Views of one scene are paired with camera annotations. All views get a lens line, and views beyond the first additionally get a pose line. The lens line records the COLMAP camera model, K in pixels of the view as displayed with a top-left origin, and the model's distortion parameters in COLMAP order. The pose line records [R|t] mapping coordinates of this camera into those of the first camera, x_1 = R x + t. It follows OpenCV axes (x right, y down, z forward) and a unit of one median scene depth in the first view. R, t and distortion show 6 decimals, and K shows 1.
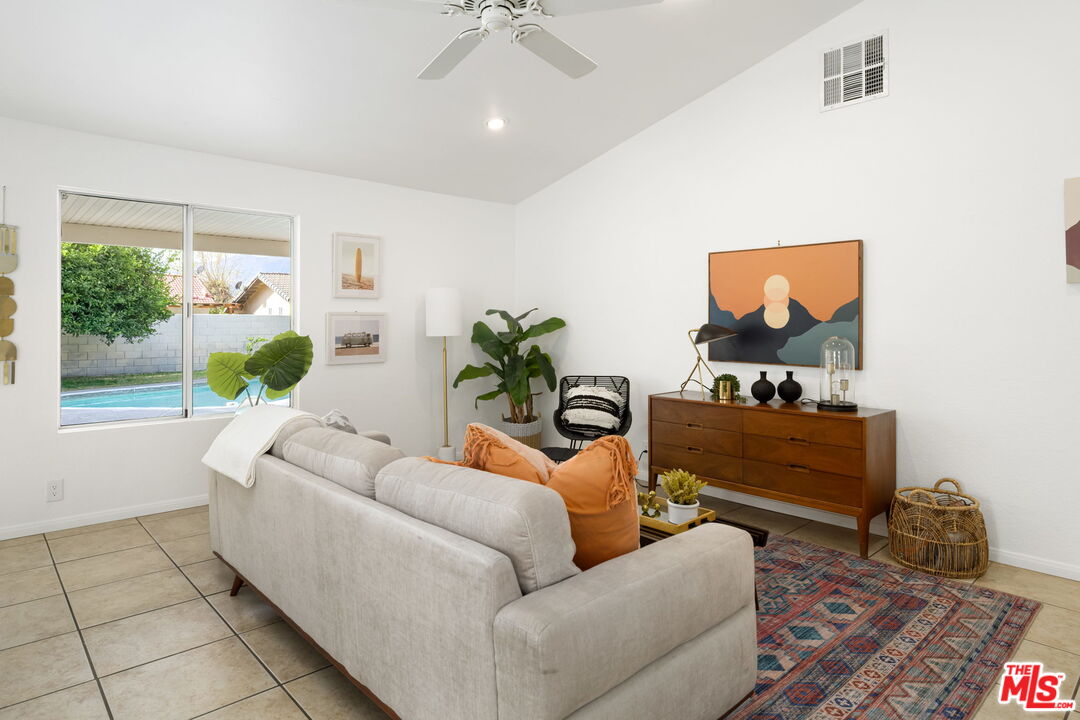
lens RADIAL K [[622.2, 0, 543.4], [0, 622.2, 315.5], [0, 0, 1]] dist [-0.006322, -0.000105]
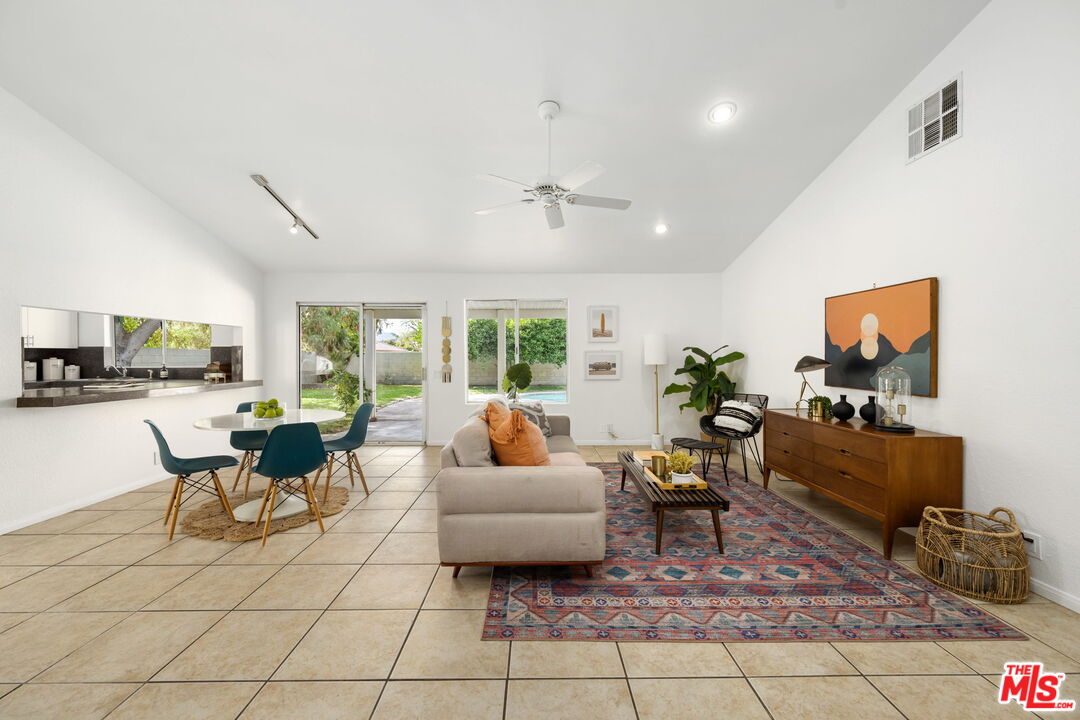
lens RADIAL K [[433.0, 0, 541.2], [0, 433.0, 355.6], [0, 0, 1]] dist [-0.002575, -0.000382]
pose [[0.744880, -0.007128, -0.667160, 0.491178], [0.013783, 0.999894, 0.004706, 0.001333], [0.667056, -0.012701, 0.744900, -0.017017]]
